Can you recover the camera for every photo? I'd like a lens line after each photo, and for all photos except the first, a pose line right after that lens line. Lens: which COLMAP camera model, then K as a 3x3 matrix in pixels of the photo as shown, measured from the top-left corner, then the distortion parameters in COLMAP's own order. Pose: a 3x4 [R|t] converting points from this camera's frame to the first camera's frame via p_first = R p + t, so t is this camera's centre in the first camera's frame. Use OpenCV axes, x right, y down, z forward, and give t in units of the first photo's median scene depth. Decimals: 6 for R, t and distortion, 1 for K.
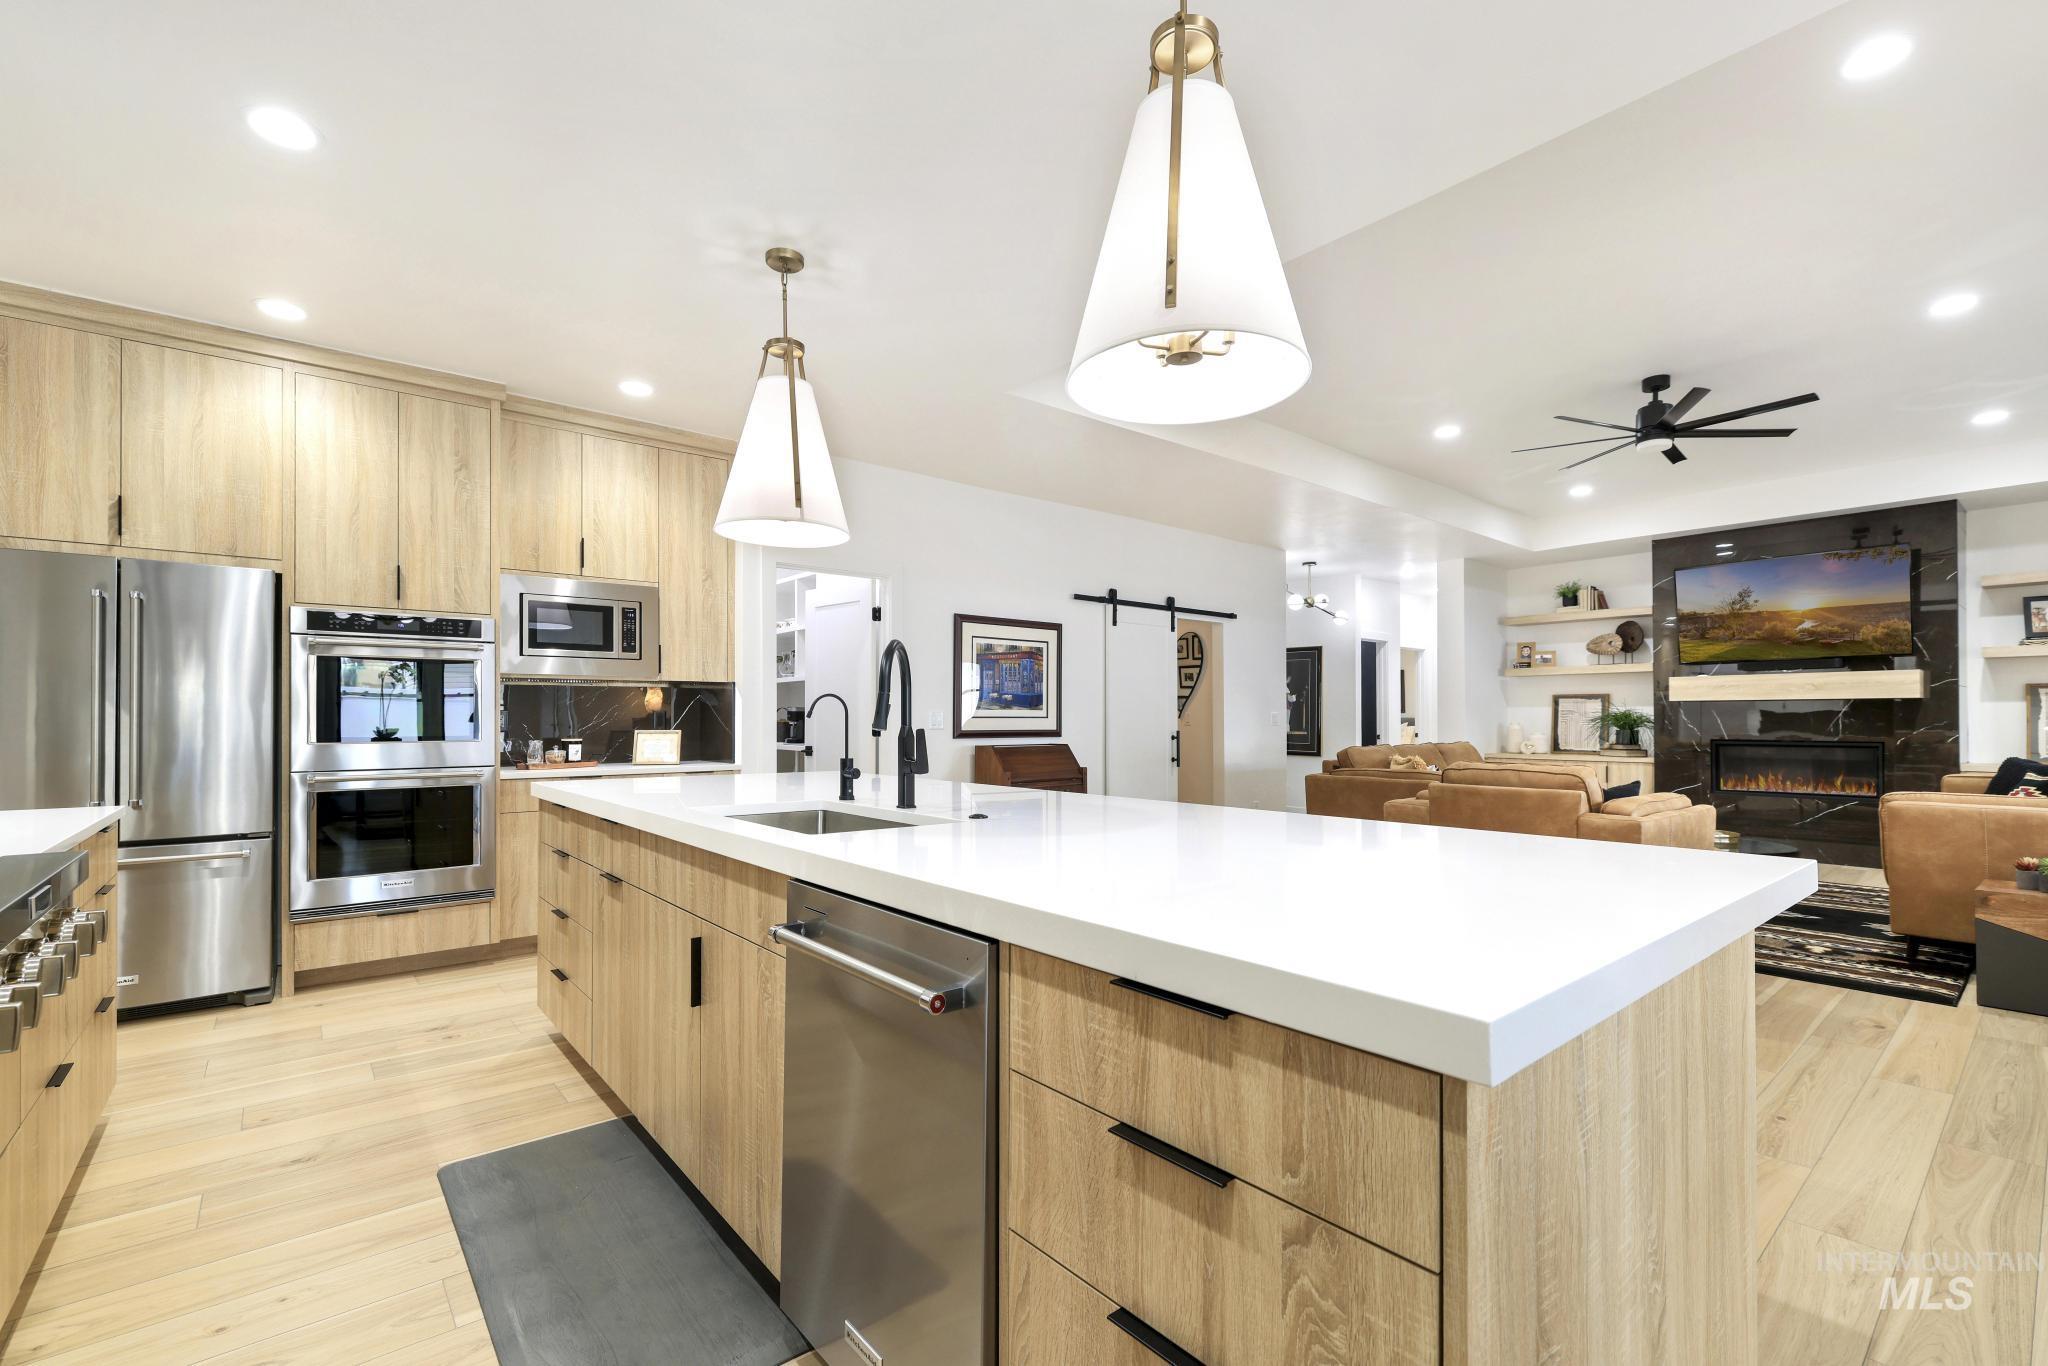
lens RADIAL K [[893.4, 0, 989.9], [0, 893.4, 706.4], [0, 0, 1]] dist [0.000129, 0.000158]
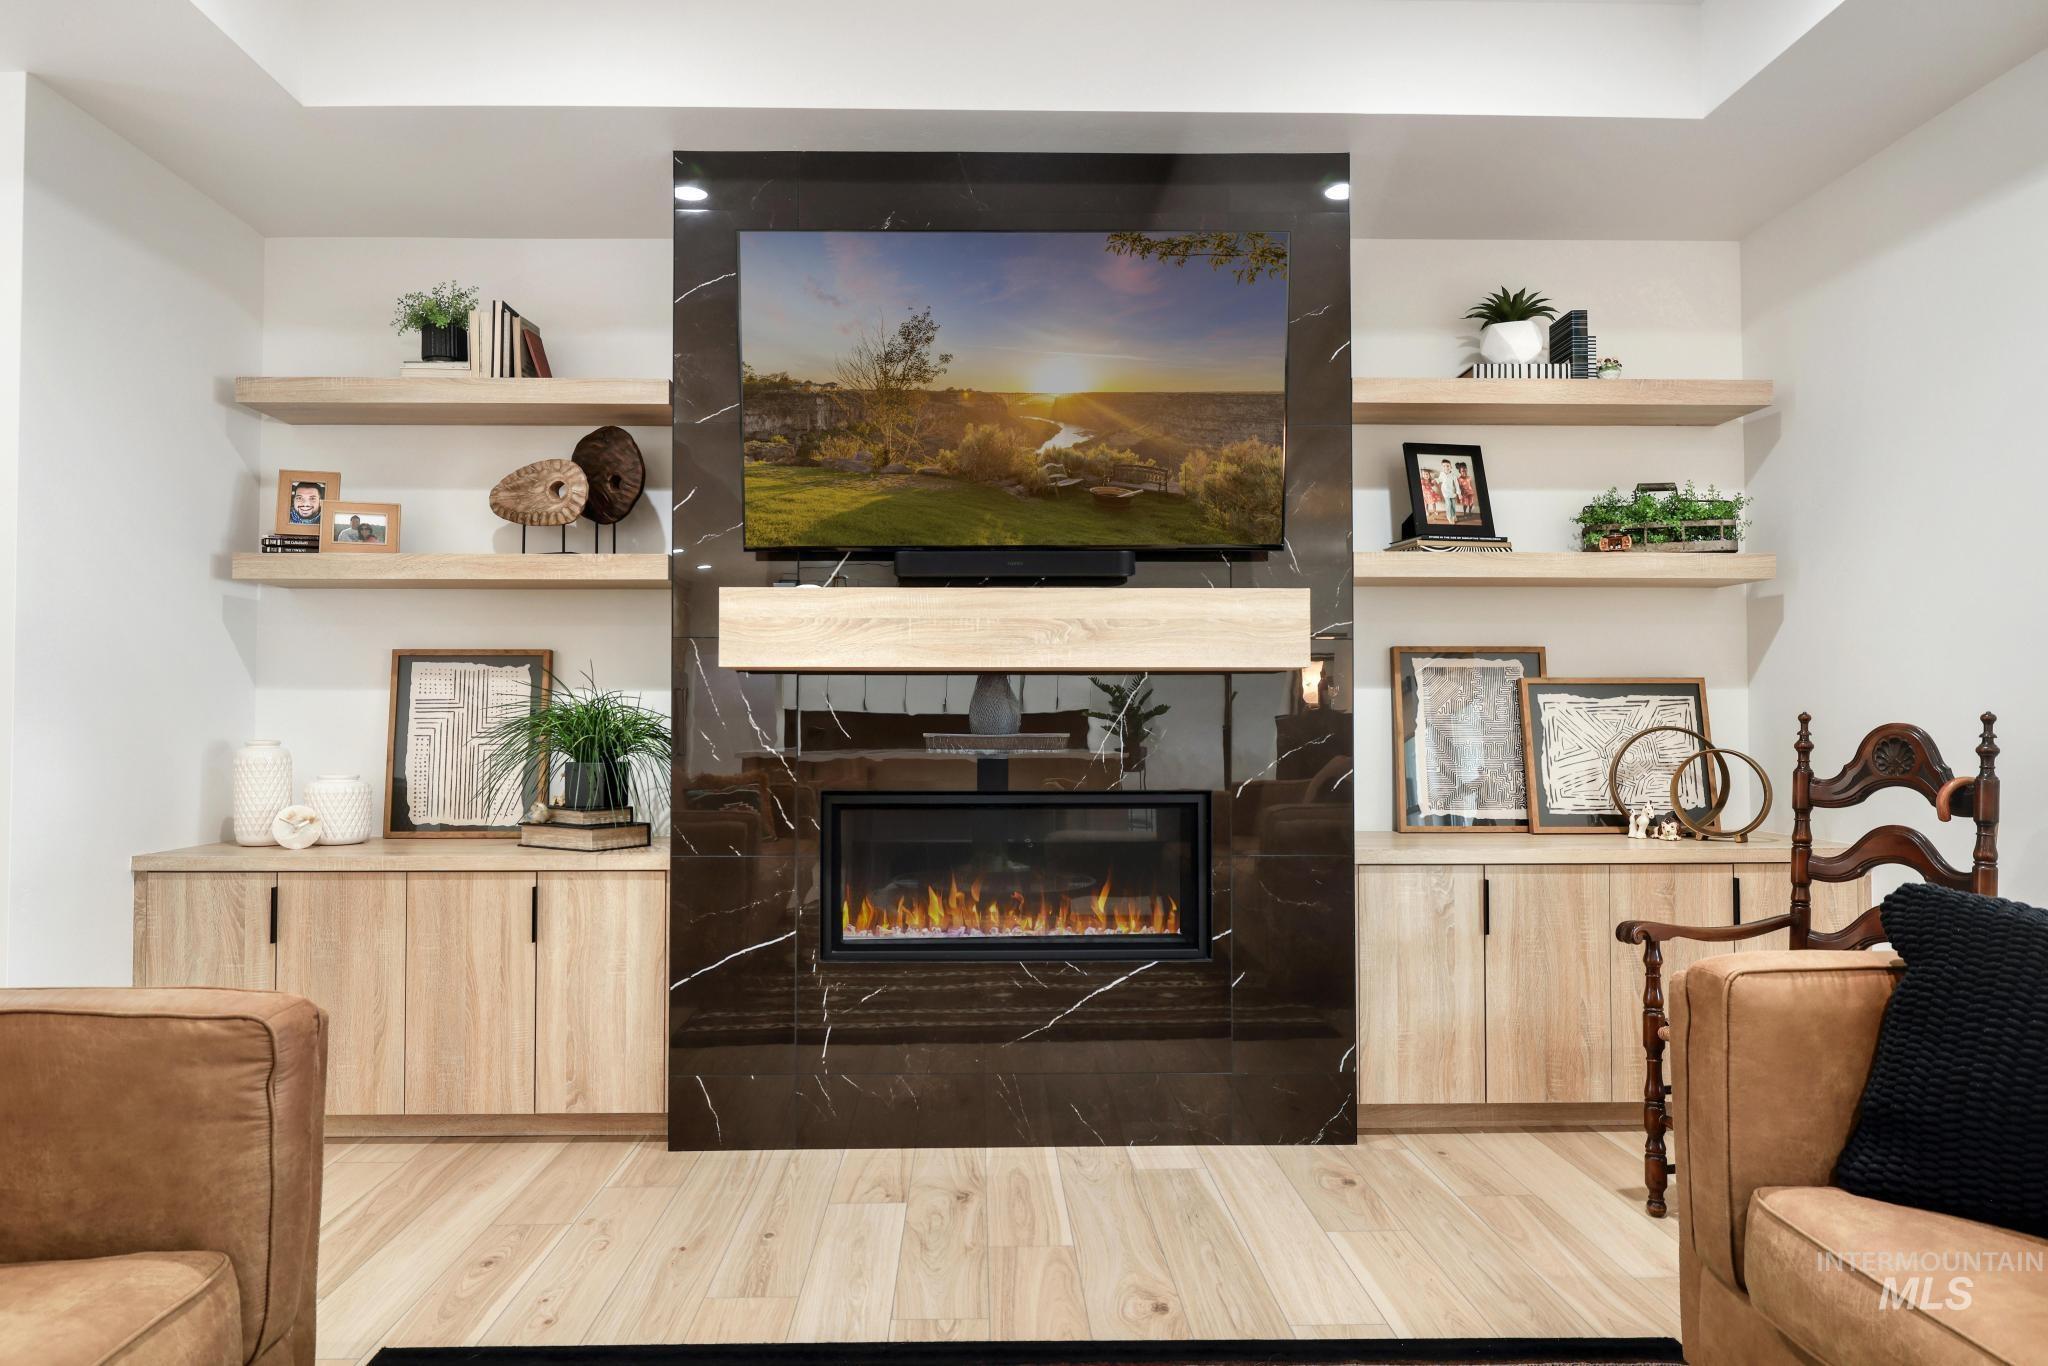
lens RADIAL K [[1322.1, 0, 1024.0], [0, 1322.1, 683.0], [0, 0, 1]] dist [0.028736, -0.000234]
pose [[0.603348, 0.019094, 0.797250, 0.428556], [-0.005480, 0.999789, -0.019798, 0.007158], [-0.797459, 0.007576, 0.603325, 0.594707]]
